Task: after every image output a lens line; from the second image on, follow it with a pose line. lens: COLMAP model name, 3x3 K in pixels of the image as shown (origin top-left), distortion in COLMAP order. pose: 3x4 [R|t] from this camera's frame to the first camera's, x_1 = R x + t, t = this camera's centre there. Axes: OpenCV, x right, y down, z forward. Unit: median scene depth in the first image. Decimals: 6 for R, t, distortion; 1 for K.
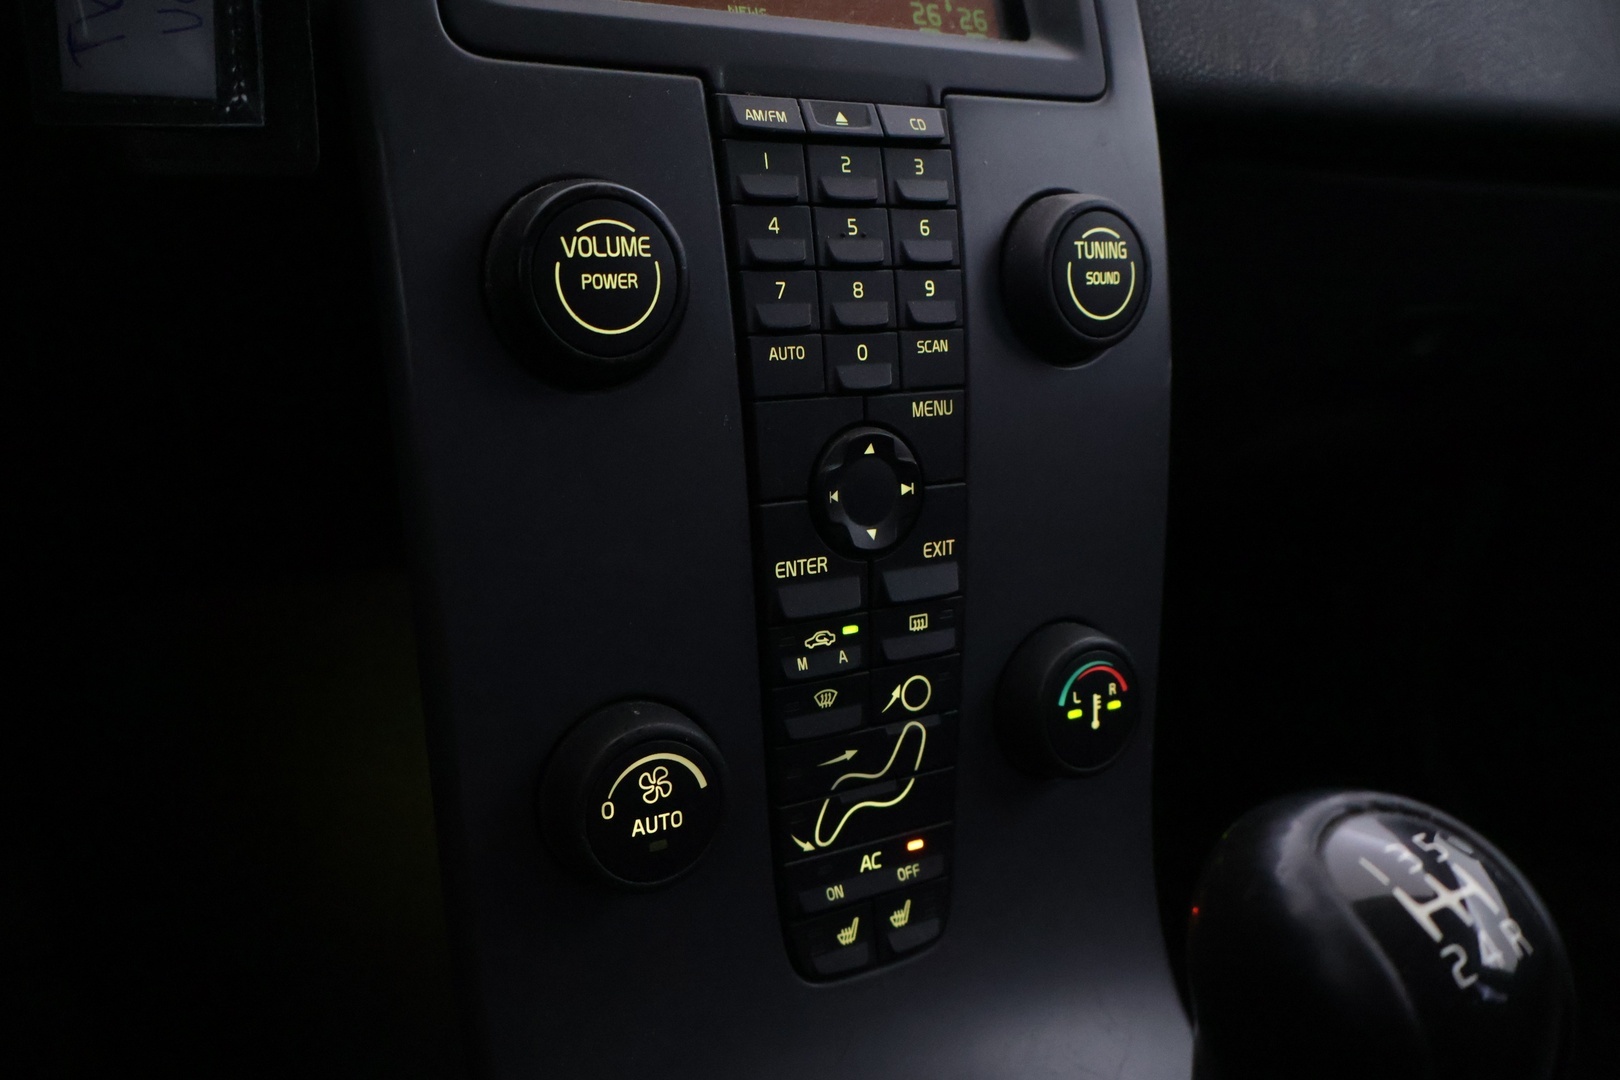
lens RADIAL K [[1347.2, 0, 810.0], [0, 1347.2, 540.0], [0, 0, 1]] dist [-0.003652, 0.006989]
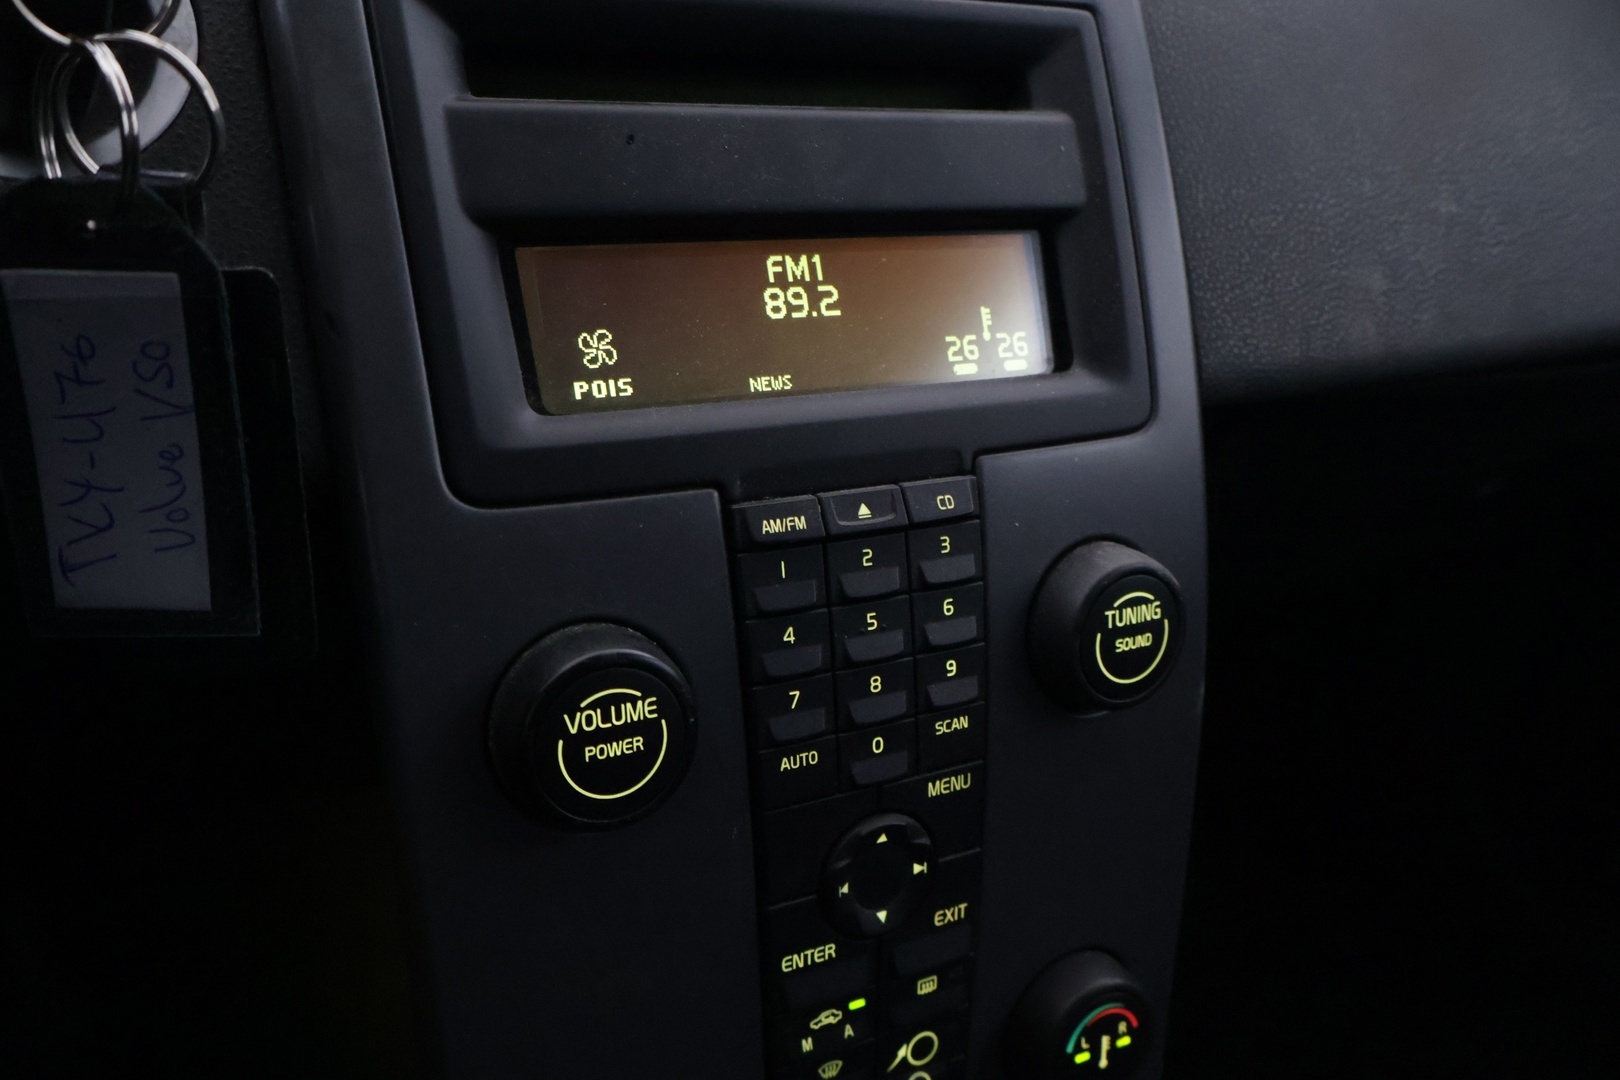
lens RADIAL K [[1347.2, 0, 810.0], [0, 1347.2, 540.0], [0, 0, 1]] dist [-0.003652, 0.006989]
pose [[0.998663, 0.034360, -0.038628, 0.021897], [-0.030193, 0.994148, 0.103723, -0.380087], [0.041966, -0.102418, 0.993856, 0.041557]]
